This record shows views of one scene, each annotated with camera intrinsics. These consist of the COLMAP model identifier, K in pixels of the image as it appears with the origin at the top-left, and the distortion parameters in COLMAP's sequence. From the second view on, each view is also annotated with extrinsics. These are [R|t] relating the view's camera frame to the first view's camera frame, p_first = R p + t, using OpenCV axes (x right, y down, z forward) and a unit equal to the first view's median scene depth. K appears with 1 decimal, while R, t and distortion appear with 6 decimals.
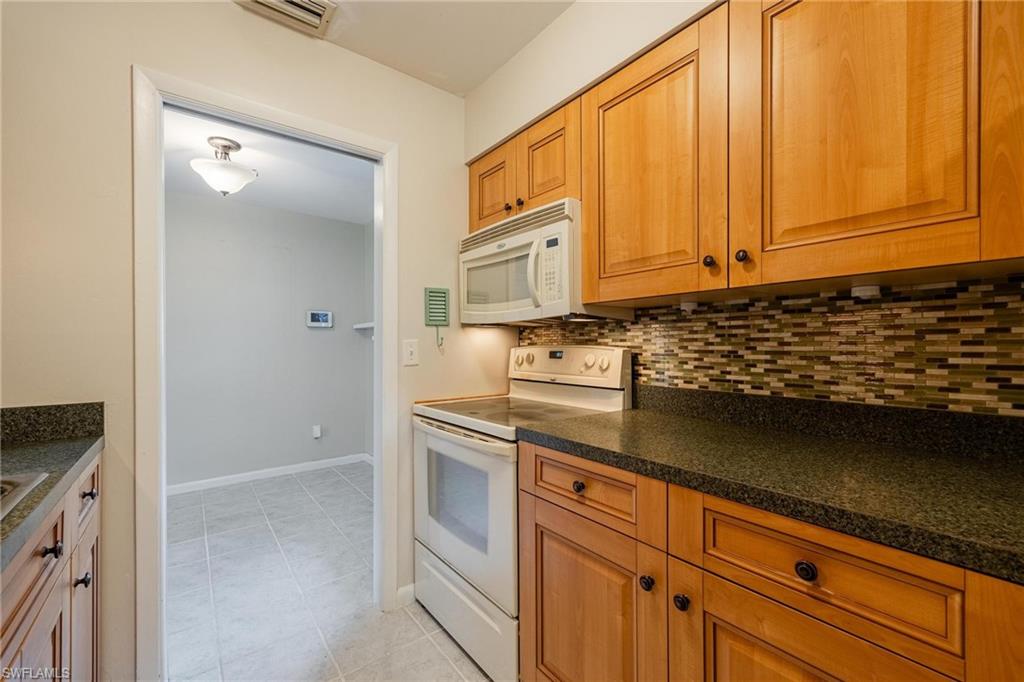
lens RADIAL K [[418.9, 0, 509.6], [0, 418.9, 345.8], [0, 0, 1]] dist [0.002930, 0.000070]
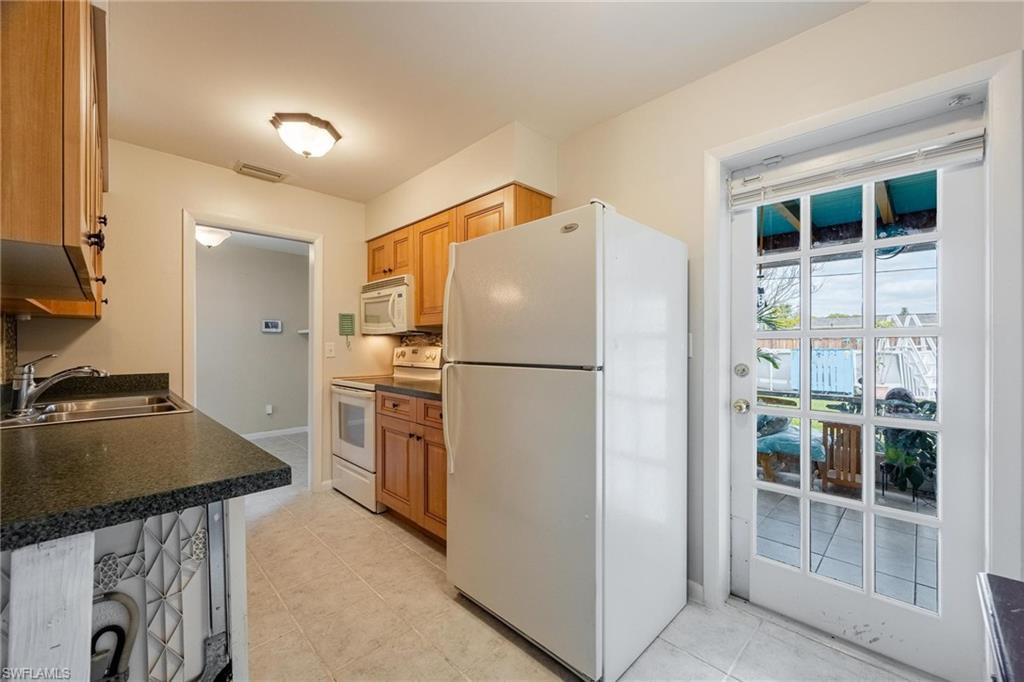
lens RADIAL K [[418.9, 0, 509.6], [0, 418.9, 345.8], [0, 0, 1]] dist [0.002930, 0.000070]
pose [[0.994140, 0.003596, 0.108044, 0.350269], [-0.003411, 0.999992, -0.001896, -0.001097], [-0.108050, 0.001517, 0.994144, -0.910030]]
